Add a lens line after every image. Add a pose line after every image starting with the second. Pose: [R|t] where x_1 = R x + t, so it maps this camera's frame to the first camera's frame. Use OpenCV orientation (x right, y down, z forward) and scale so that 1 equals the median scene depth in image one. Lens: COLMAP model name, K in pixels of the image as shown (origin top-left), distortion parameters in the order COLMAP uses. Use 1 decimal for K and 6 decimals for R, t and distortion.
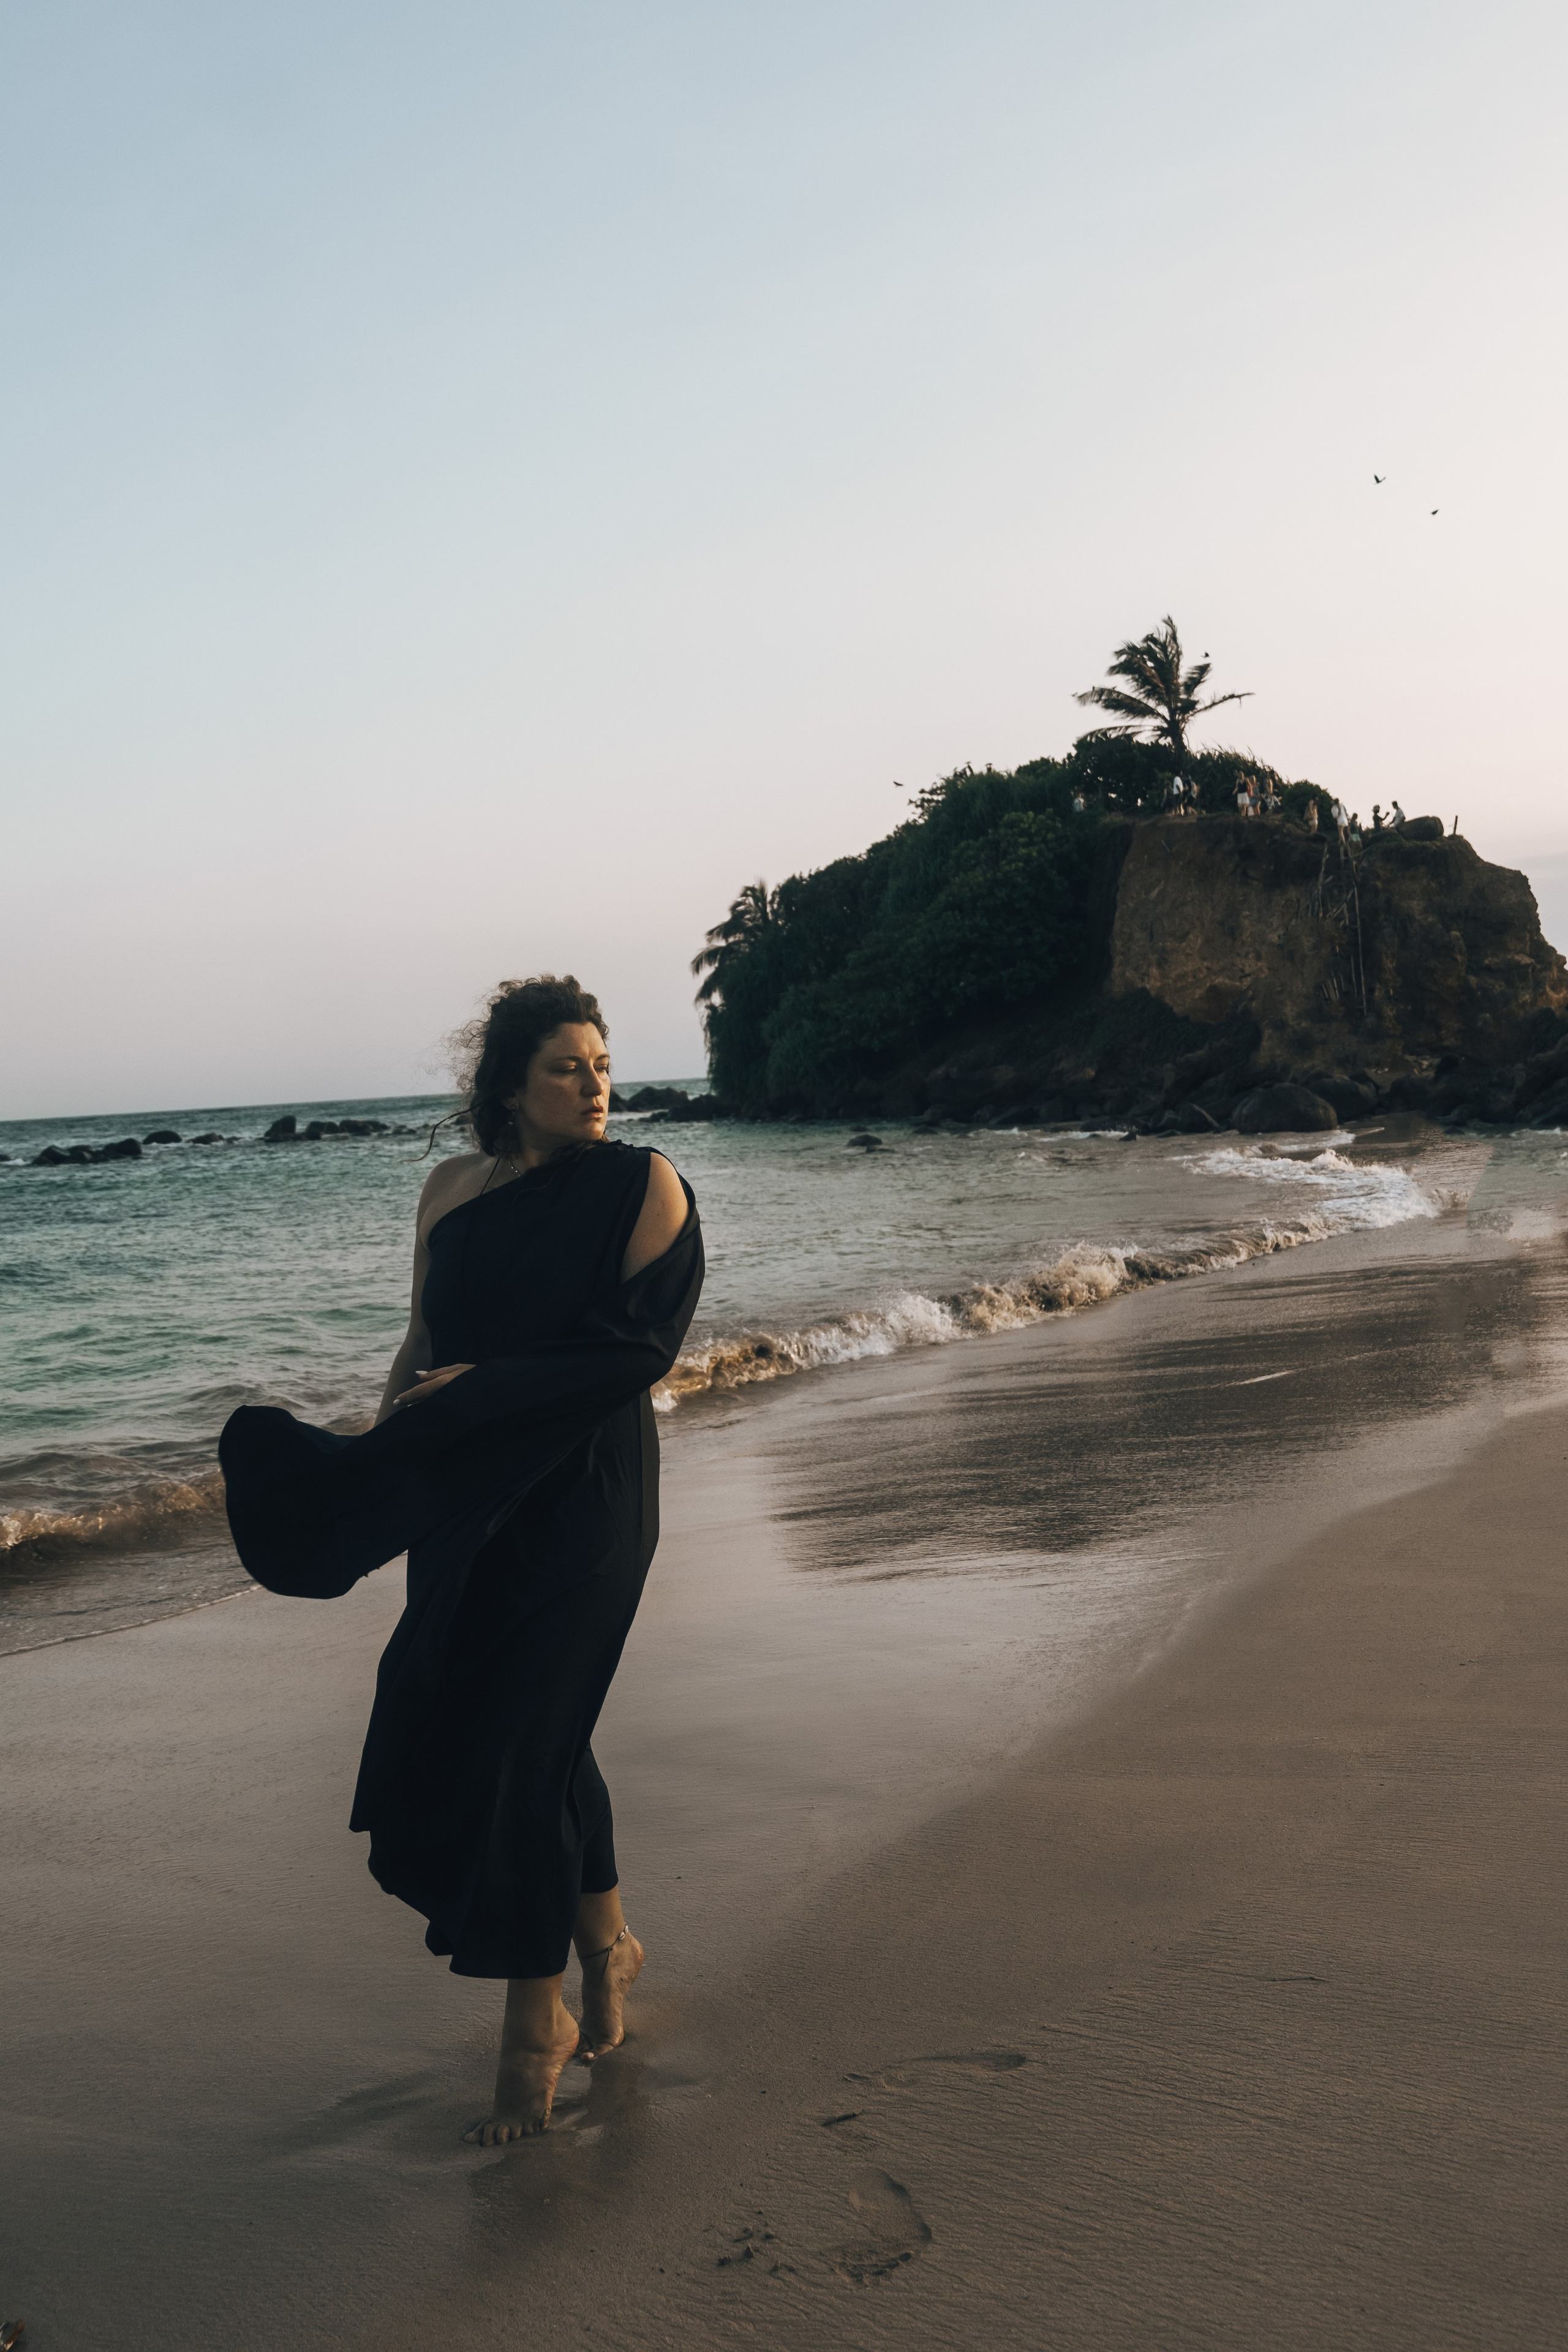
lens RADIAL K [[2121.2, 0, 784.0], [0, 2121.2, 1176.0], [0, 0, 1]] dist [0.008989, -0.009656]
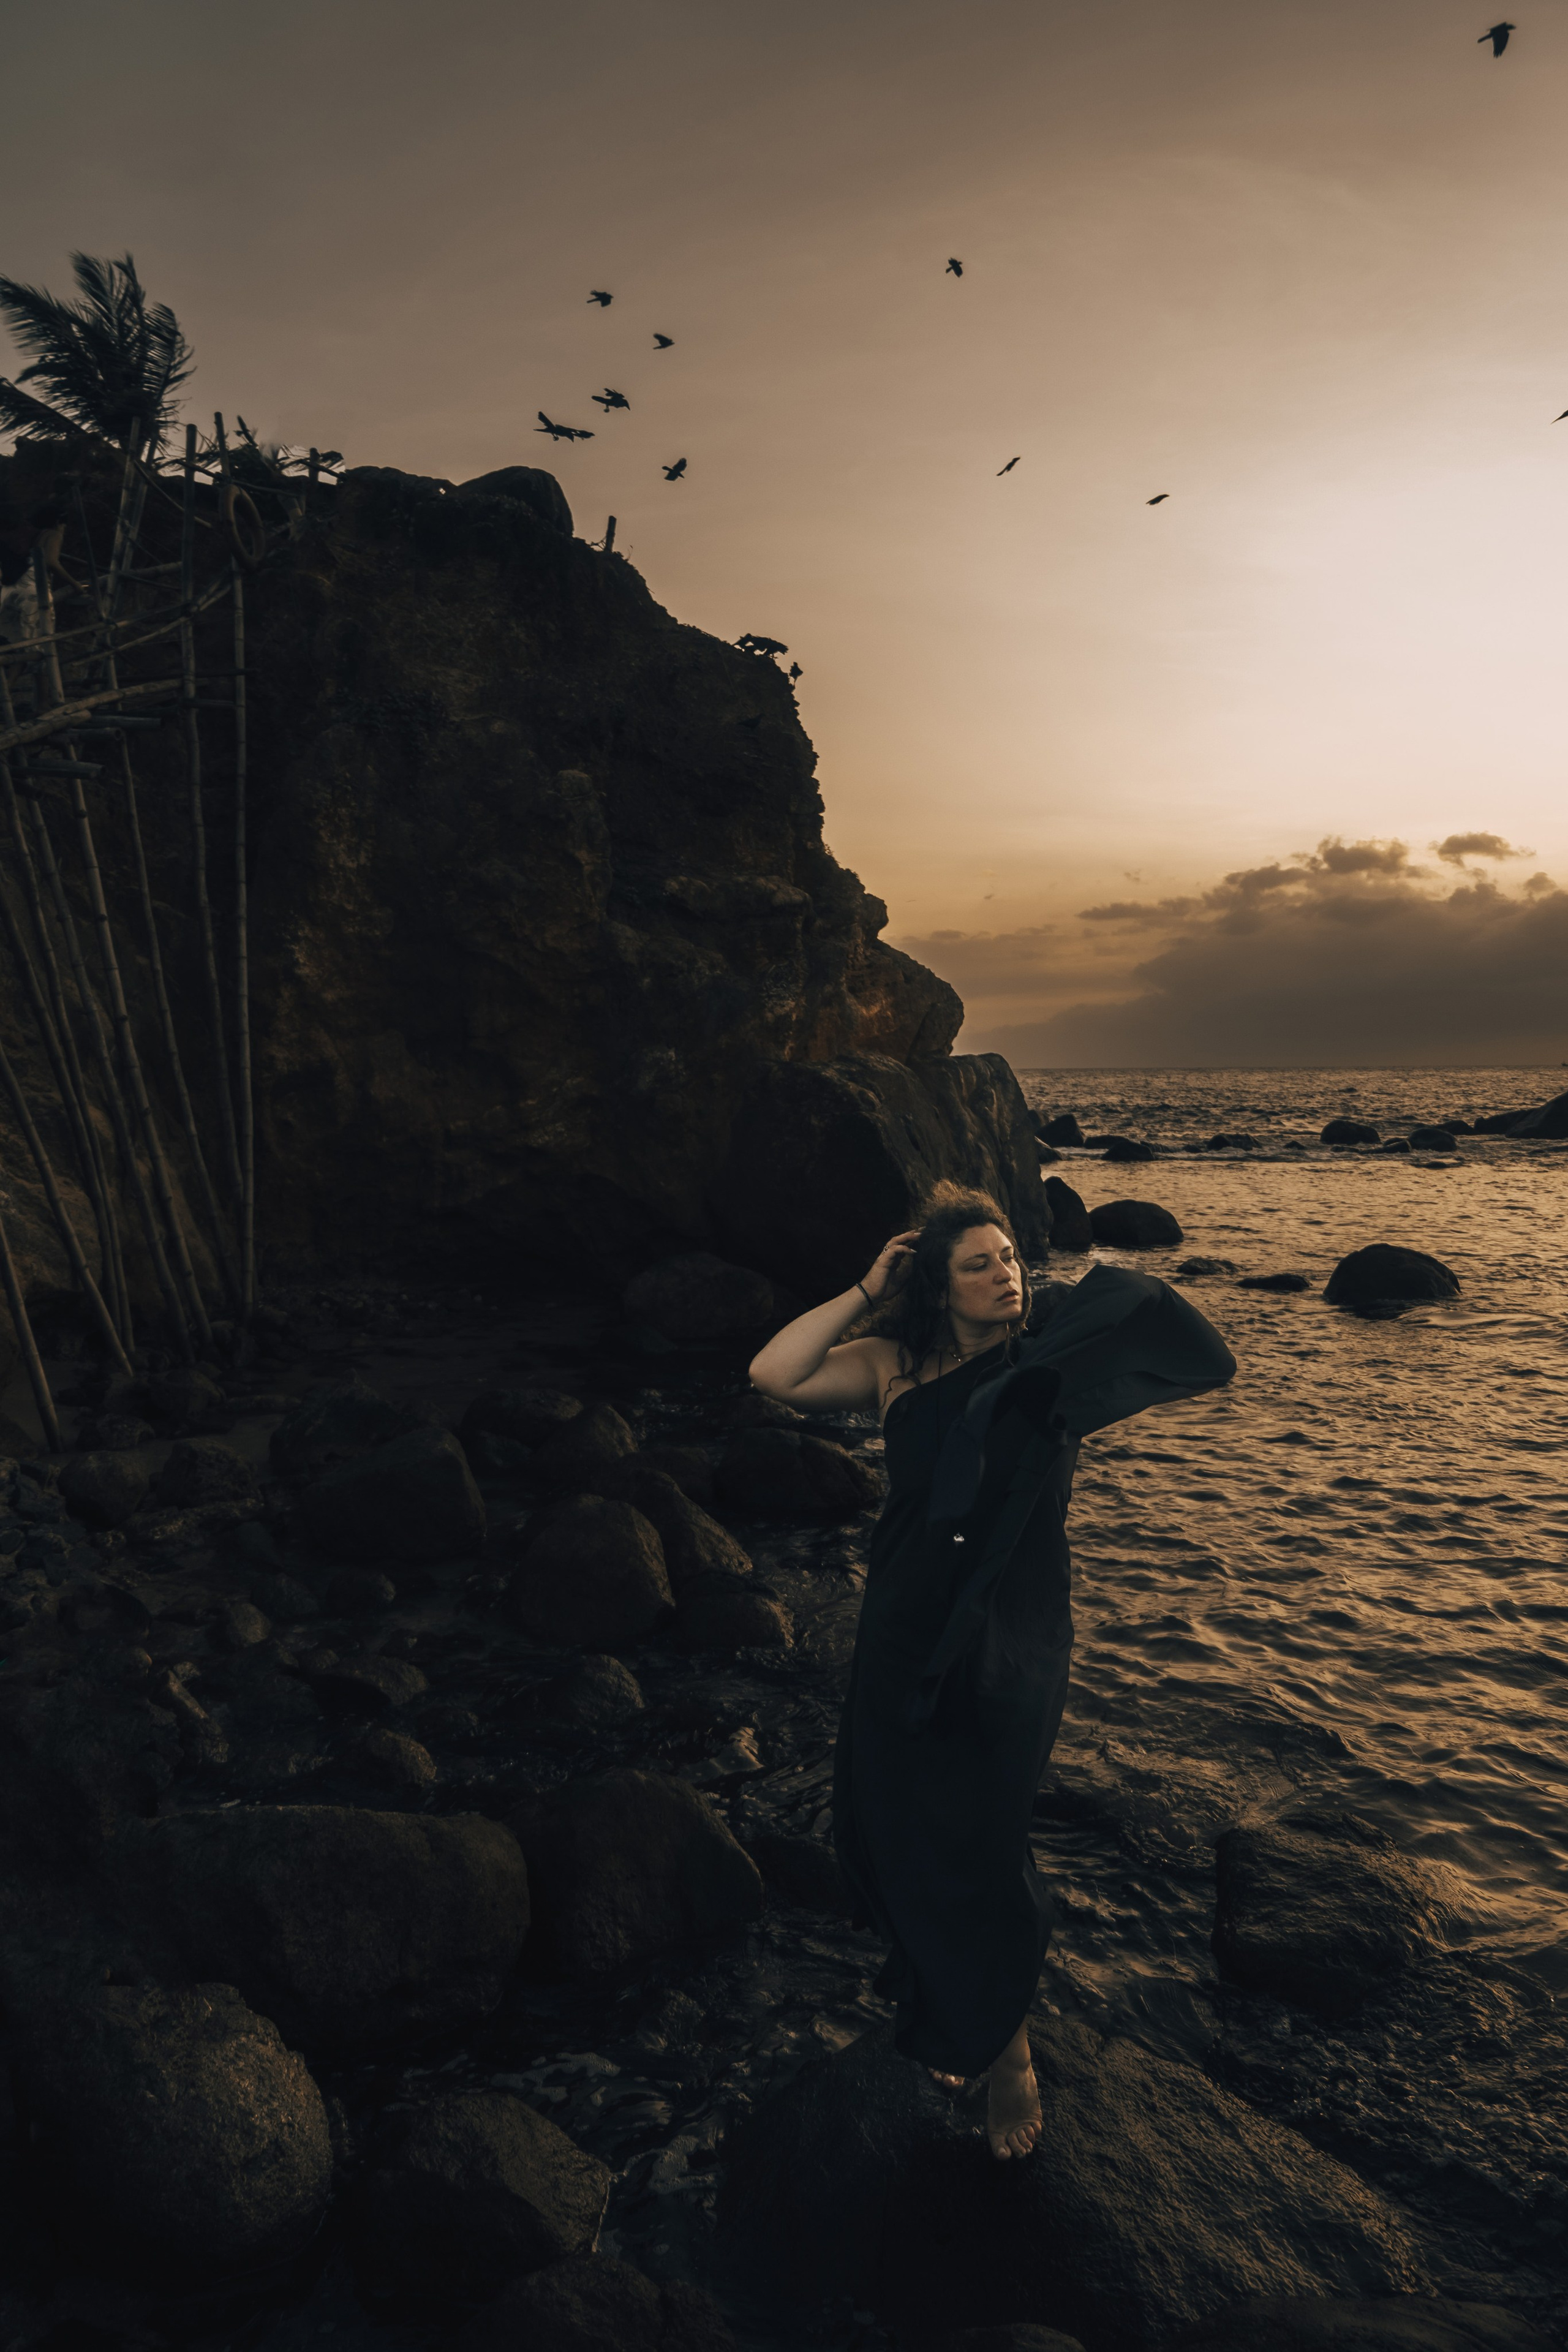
lens RADIAL K [[1512.9, 0, 793.9], [0, 1512.9, 1172.8], [0, 0, 1]] dist [-0.042672, -0.000264]
pose [[0.925990, 0.024307, 0.376766, 0.264405], [-0.027220, 0.999627, 0.002409, -0.059206], [-0.376567, -0.012486, 0.926305, 0.785582]]
